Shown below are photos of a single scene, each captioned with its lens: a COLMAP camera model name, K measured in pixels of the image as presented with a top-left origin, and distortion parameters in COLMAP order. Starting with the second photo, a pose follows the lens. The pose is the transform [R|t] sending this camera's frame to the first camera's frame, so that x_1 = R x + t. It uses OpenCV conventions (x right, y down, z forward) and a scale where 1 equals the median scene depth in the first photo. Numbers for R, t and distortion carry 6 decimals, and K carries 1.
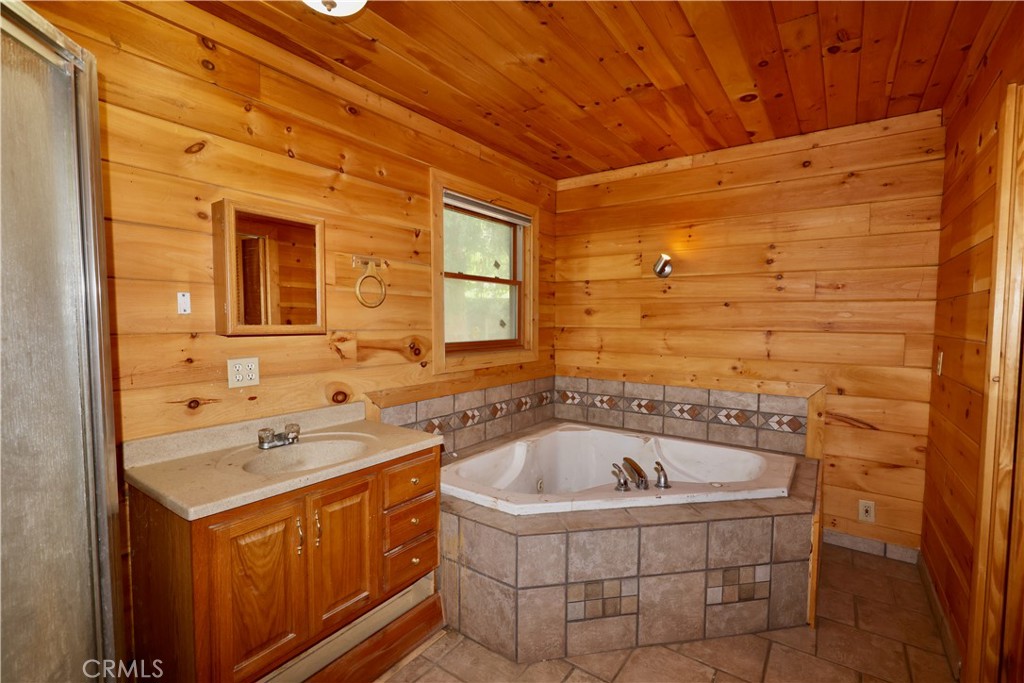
lens RADIAL K [[461.2, 0, 511.0], [0, 461.2, 342.0], [0, 0, 1]] dist [0.000666, -0.000269]
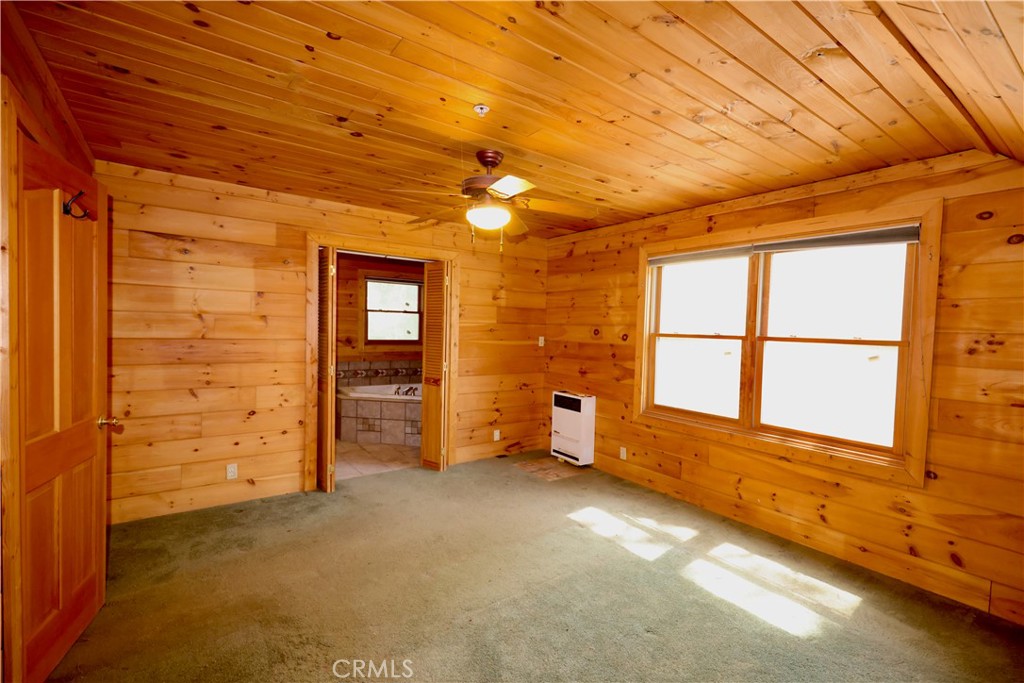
lens RADIAL K [[461.2, 0, 516.2], [0, 461.2, 341.1], [0, 0, 1]] dist [0.000666, -0.000269]
pose [[0.947039, 0.025936, -0.320071, 1.460385], [-0.034406, 0.999191, -0.020834, 0.035717], [0.319271, 0.030743, 0.947165, -1.092135]]
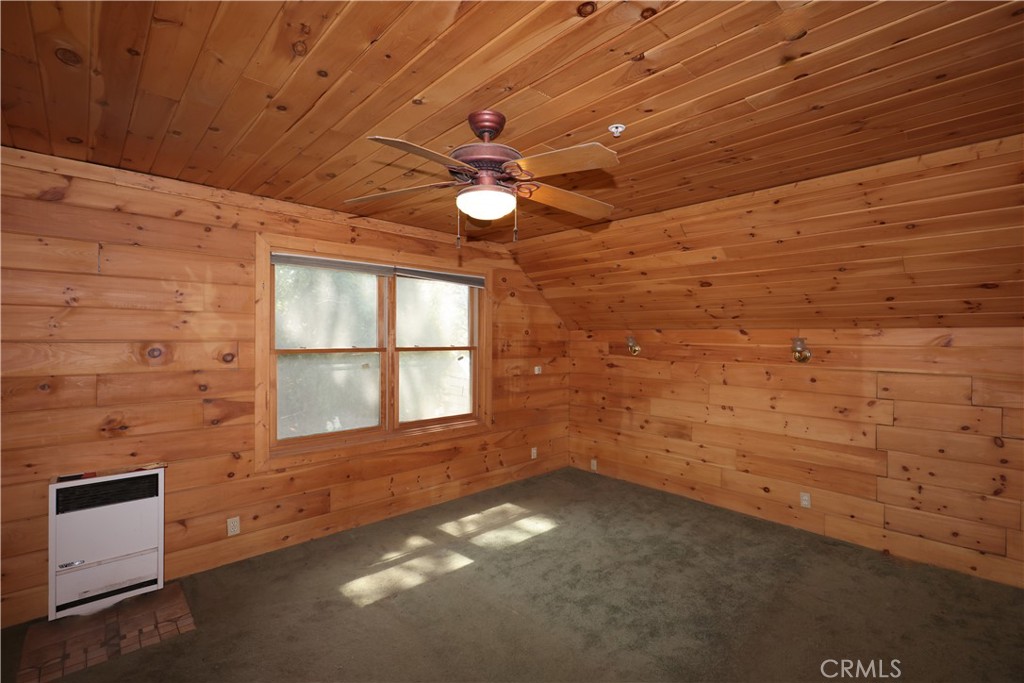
lens RADIAL K [[461.2, 0, 515.4], [0, 461.2, 340.3], [0, 0, 1]] dist [0.000666, -0.000269]
pose [[0.193277, -0.012330, 0.981067, 0.653041], [0.051623, 0.998664, 0.002381, -0.014754], [-0.979785, 0.050185, 0.193655, -0.539477]]
